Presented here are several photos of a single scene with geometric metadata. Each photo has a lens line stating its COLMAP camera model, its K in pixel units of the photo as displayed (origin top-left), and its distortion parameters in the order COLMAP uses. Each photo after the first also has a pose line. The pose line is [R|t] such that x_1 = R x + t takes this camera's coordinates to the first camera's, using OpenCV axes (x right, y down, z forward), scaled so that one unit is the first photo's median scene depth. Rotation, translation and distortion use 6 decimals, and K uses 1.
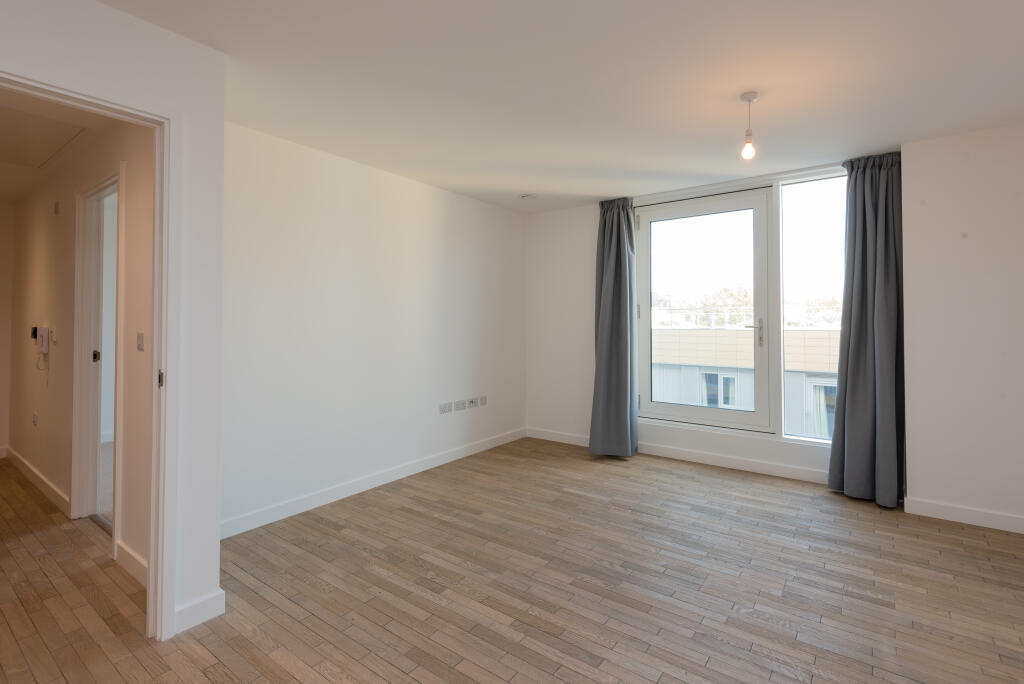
lens RADIAL K [[491.3, 0, 530.8], [0, 491.3, 314.9], [0, 0, 1]] dist [0.035994, -0.021513]
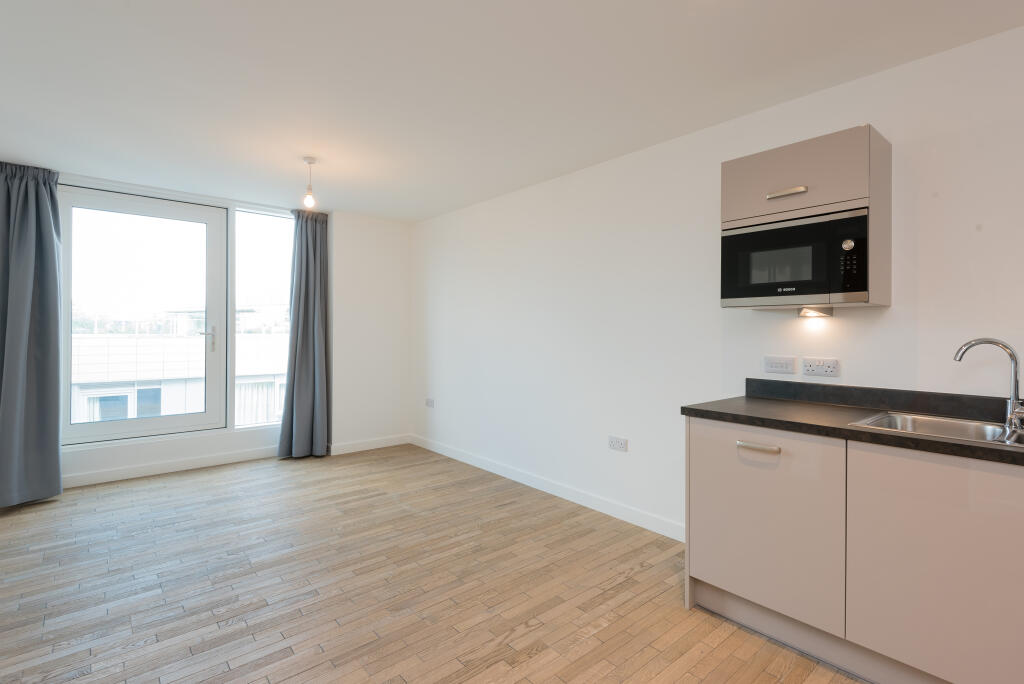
lens RADIAL K [[478.2, 0, 524.5], [0, 478.2, 333.0], [0, 0, 1]] dist [0.043793, -0.019148]
pose [[0.218021, -0.002745, 0.975940, -0.564068], [-0.020651, 0.999759, 0.007425, 0.000828], [-0.975725, -0.021773, 0.217912, 0.118903]]
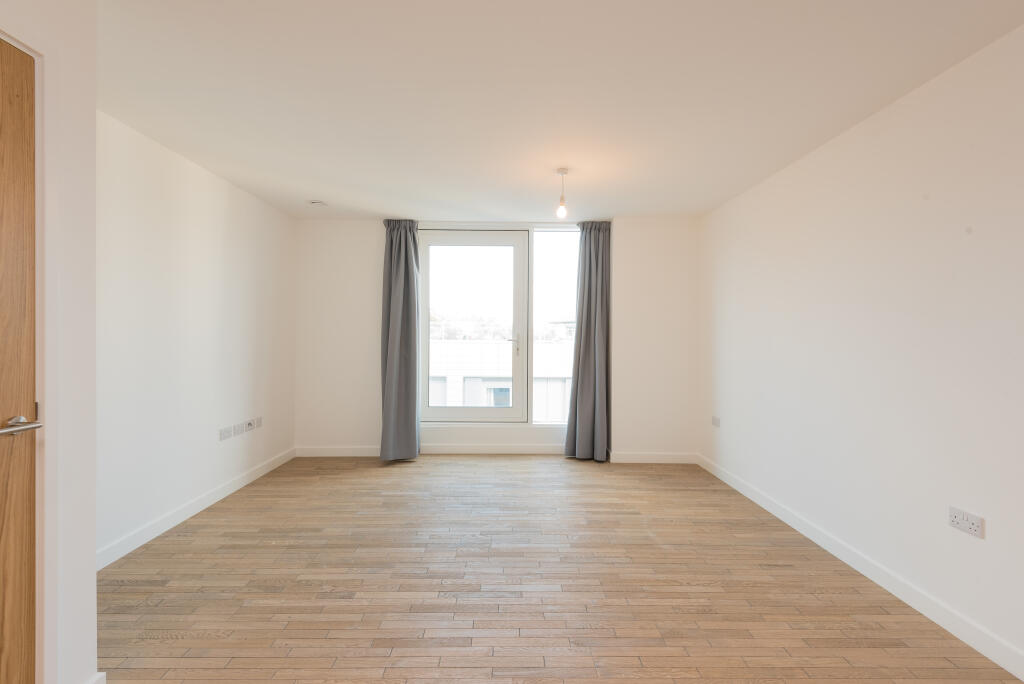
lens RADIAL K [[491.8, 0, 526.3], [0, 491.8, 343.2], [0, 0, 1]] dist [0.044206, -0.028001]
pose [[0.791744, -0.003747, 0.610842, -0.377253], [-0.015934, 0.999514, 0.026784, -0.003023], [-0.610645, -0.030940, 0.791300, -0.020452]]
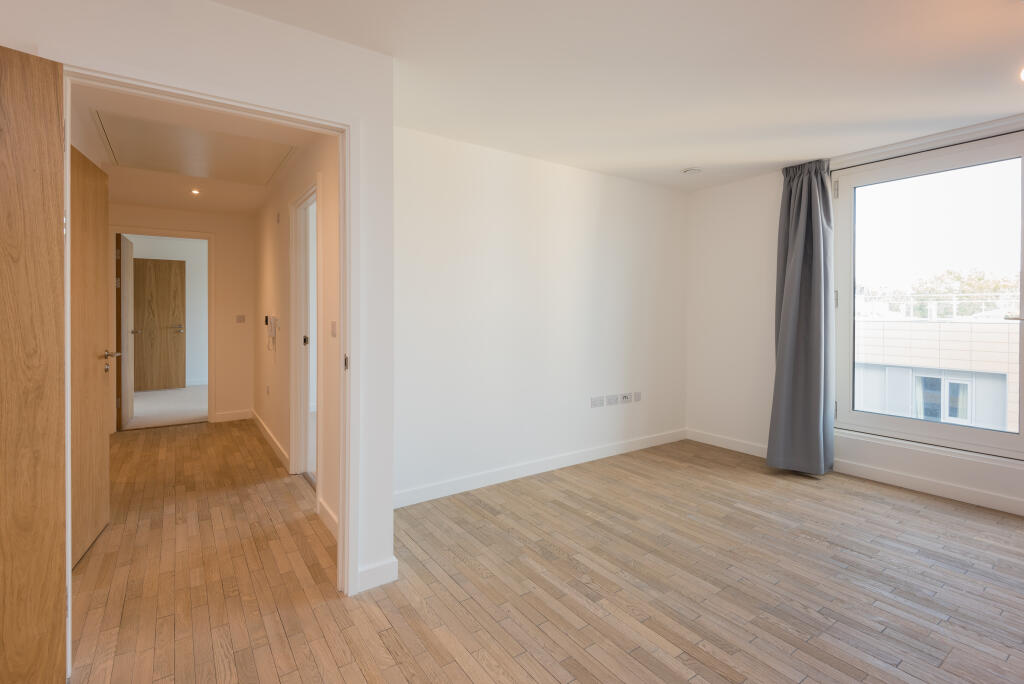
lens RADIAL K [[491.9, 0, 503.4], [0, 491.9, 318.1], [0, 0, 1]] dist [0.042889, -0.028682]
pose [[0.938536, 0.004678, -0.345149, -0.017894], [0.004190, 0.999680, 0.024945, 0.001741], [0.345155, -0.024858, 0.938216, 0.051855]]
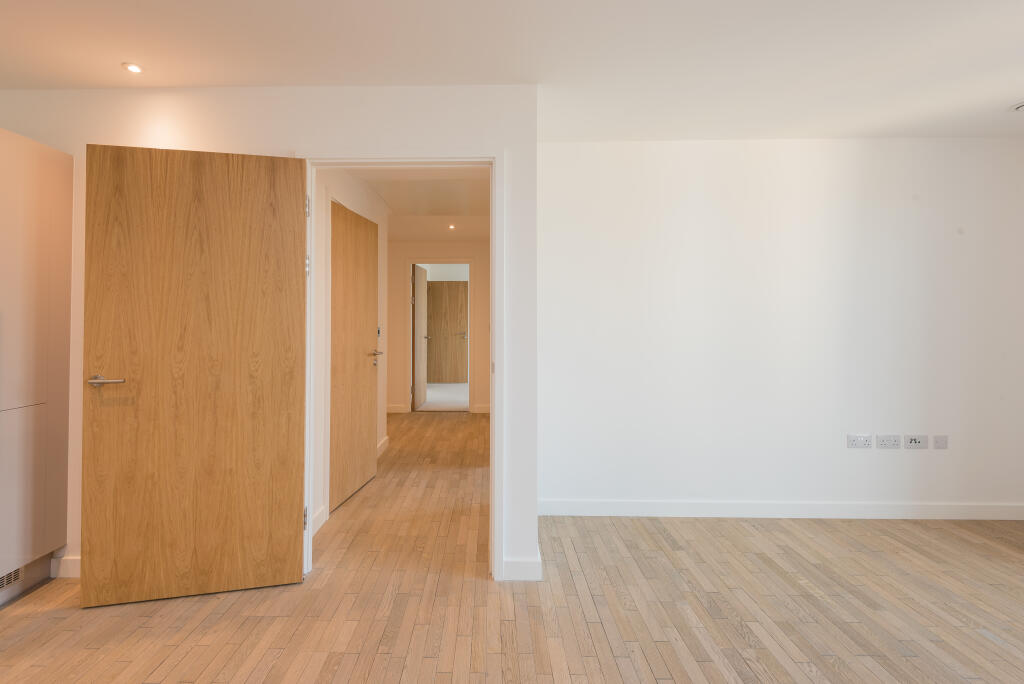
lens RADIAL K [[487.3, 0, 474.1], [0, 487.3, 314.1], [0, 0, 1]] dist [0.025974, -0.012619]
pose [[0.553508, -0.013534, -0.832734, 0.154079], [0.012236, 0.999892, -0.008118, 0.002250], [0.832754, -0.005696, 0.553614, 0.175490]]
